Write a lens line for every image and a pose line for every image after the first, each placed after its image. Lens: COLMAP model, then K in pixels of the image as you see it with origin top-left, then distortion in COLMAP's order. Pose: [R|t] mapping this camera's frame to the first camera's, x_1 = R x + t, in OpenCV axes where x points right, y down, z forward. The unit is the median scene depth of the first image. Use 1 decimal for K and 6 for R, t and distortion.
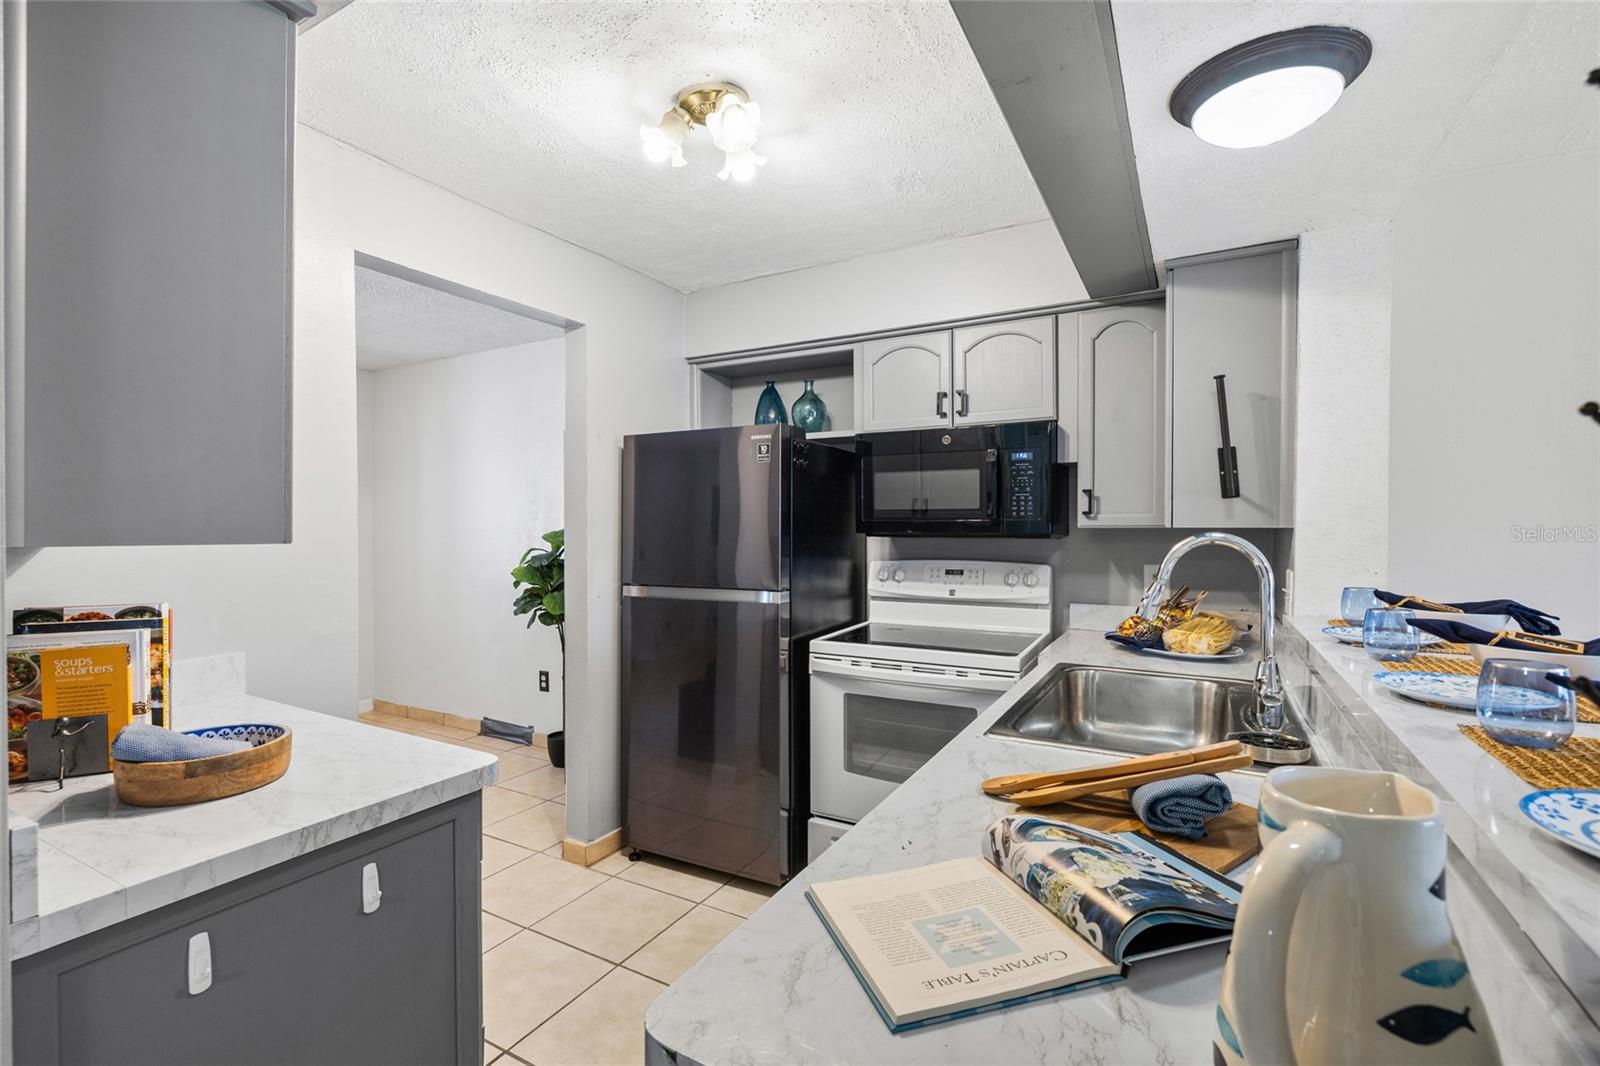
lens RADIAL K [[710.6, 0, 802.0], [0, 710.6, 538.9], [0, 0, 1]] dist [-0.008857, 0.001864]
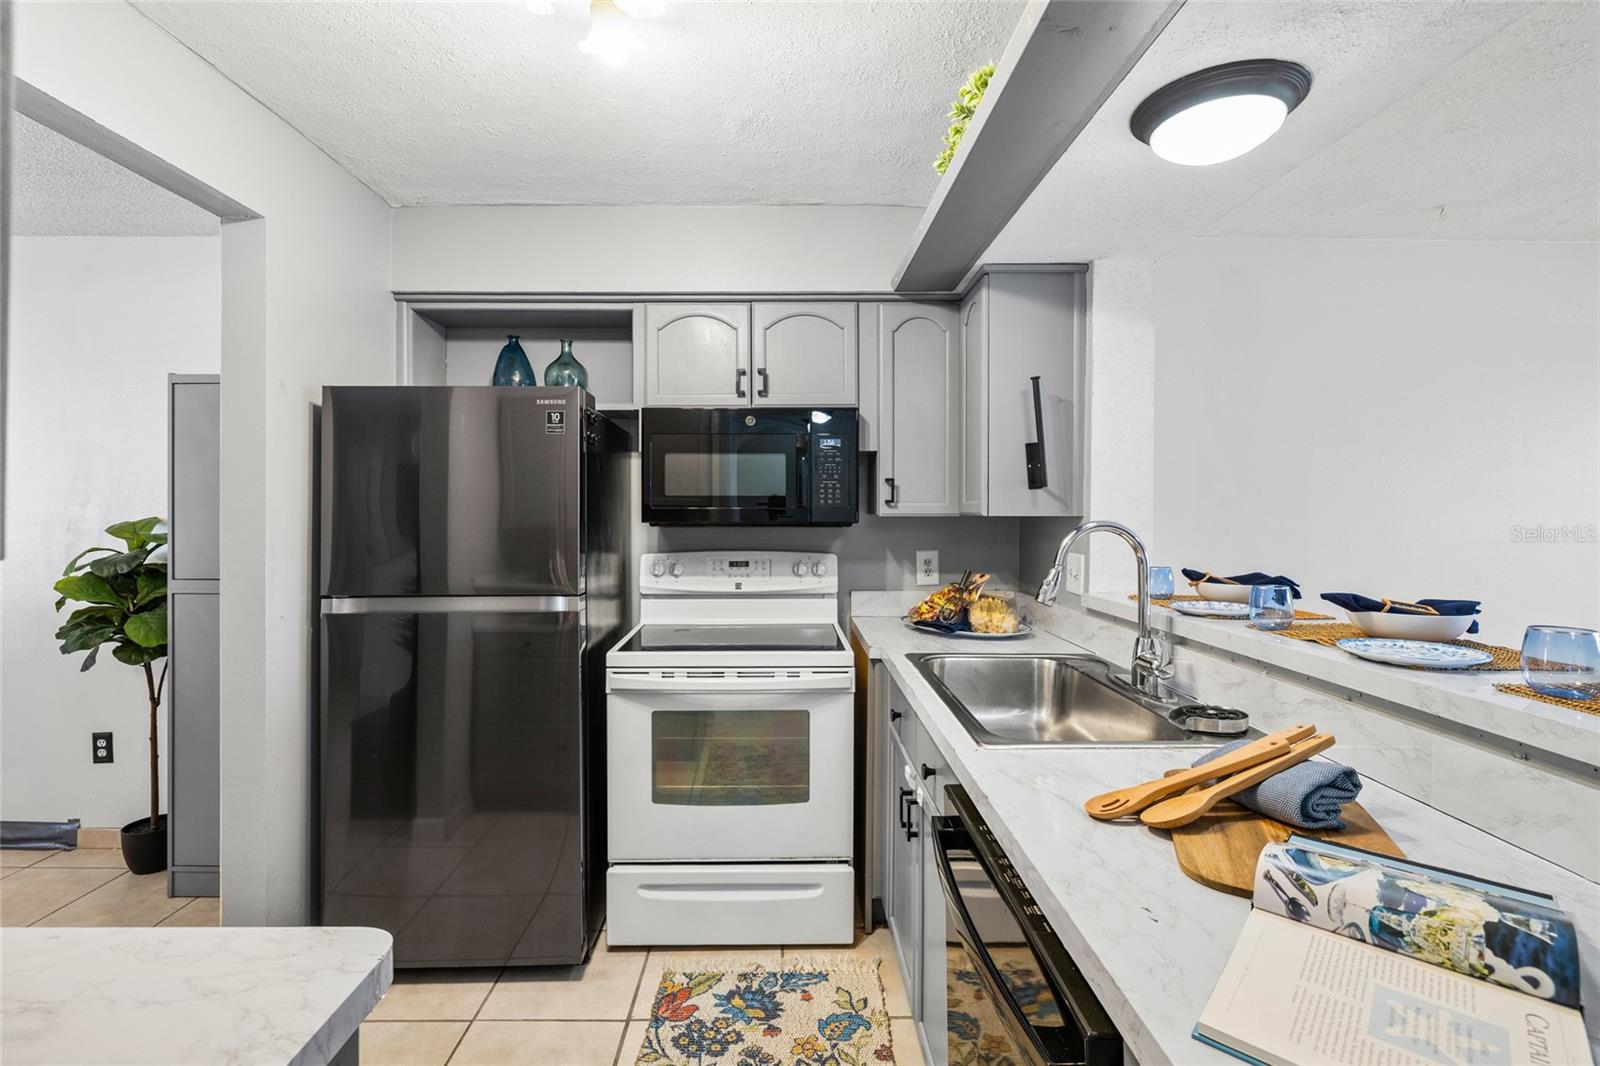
lens RADIAL K [[710.6, 0, 795.6], [0, 710.6, 520.5], [0, 0, 1]] dist [-0.008857, 0.001864]
pose [[0.870951, -0.003366, 0.491358, -0.195585], [0.008182, 0.999937, -0.007654, -0.002604], [-0.491302, 0.010687, 0.870924, 0.166060]]
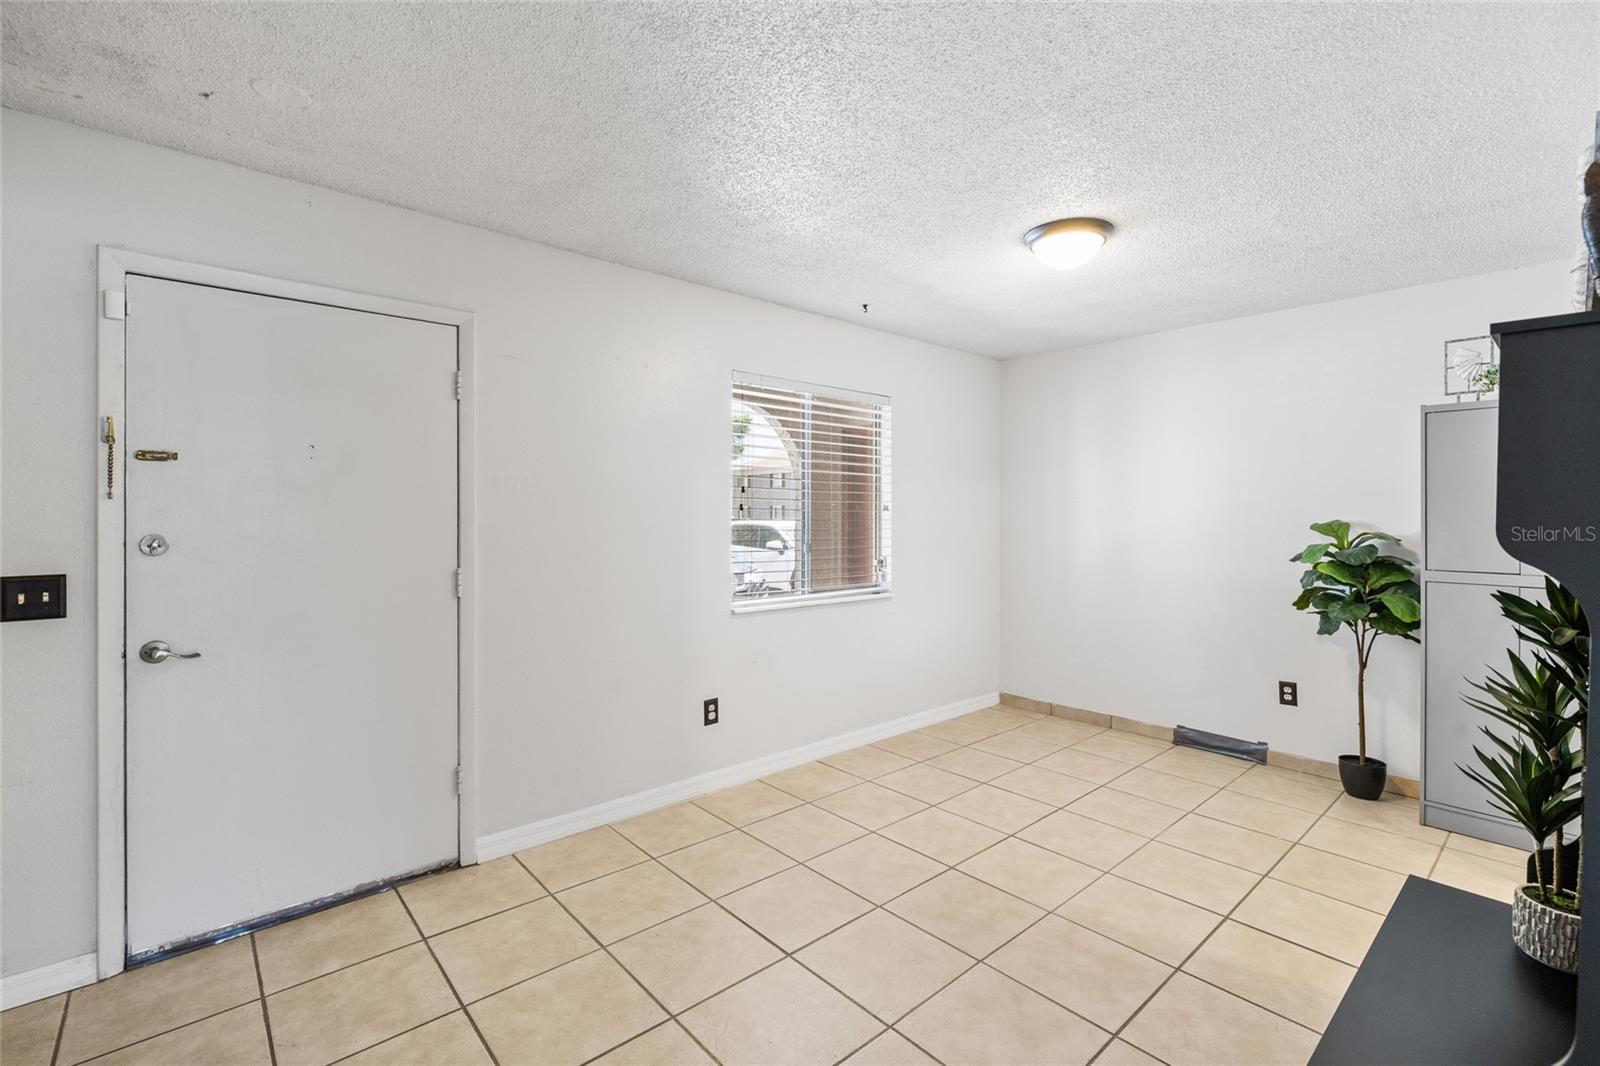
lens RADIAL K [[710.6, 0, 785.9], [0, 710.6, 516.3], [0, 0, 1]] dist [-0.008857, 0.001864]
pose [[0.941787, 0.000279, -0.336209, -1.047802], [-0.006029, 0.999853, -0.016058, -0.002177], [0.336155, 0.017150, 0.941650, -0.064874]]
